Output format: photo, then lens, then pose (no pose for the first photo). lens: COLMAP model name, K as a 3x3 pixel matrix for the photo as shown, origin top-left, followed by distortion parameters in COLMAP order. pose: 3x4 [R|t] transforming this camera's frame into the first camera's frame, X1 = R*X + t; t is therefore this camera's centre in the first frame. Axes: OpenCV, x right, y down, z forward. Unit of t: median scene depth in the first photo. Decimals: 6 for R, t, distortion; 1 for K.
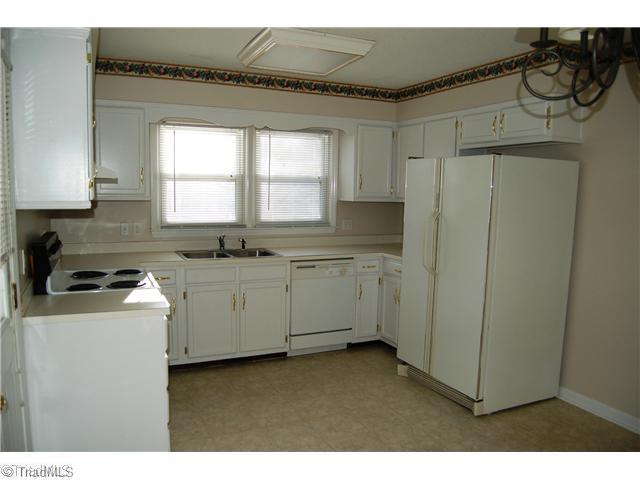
lens RADIAL K [[490.5, 0, 317.7], [0, 490.5, 250.4], [0, 0, 1]] dist [-0.080970, 0.004124]
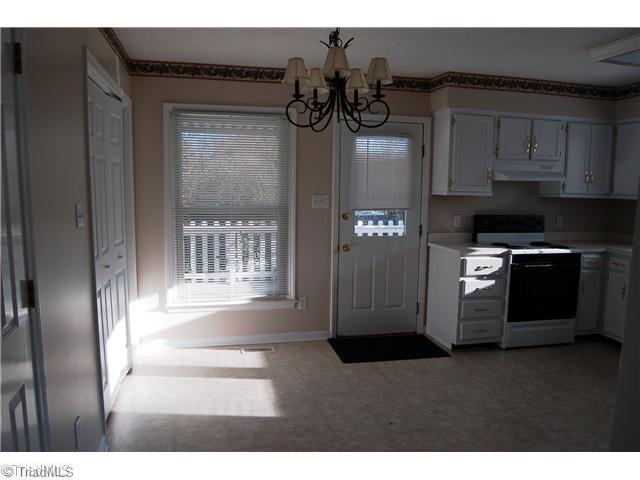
lens RADIAL K [[490.5, 0, 317.7], [0, 490.5, 250.4], [0, 0, 1]] dist [-0.080970, 0.004124]
pose [[-0.183987, 0.112518, -0.976467, 0.622902], [-0.128169, 0.982199, 0.137328, -0.028235], [0.974537, 0.150419, -0.166290, 0.305594]]
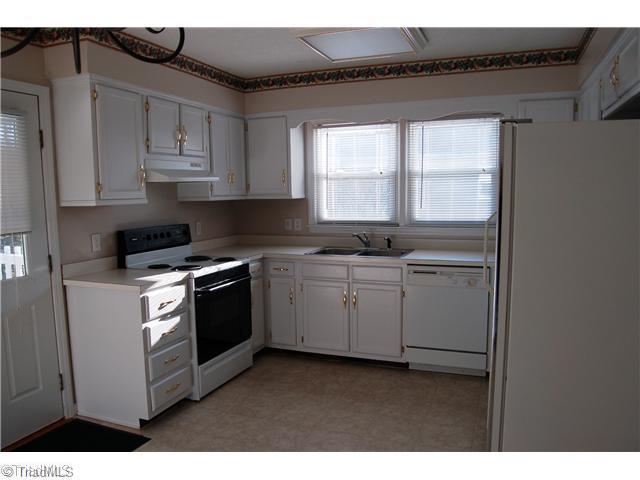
lens RADIAL K [[498.6, 0, 317.4], [0, 498.6, 249.5], [0, 0, 1]] dist [-0.072070, 0.003296]
pose [[0.698715, 0.060622, -0.712827, 0.468223], [-0.057656, 0.997934, 0.028355, -0.021486], [0.713073, 0.021287, 0.700766, 0.225944]]
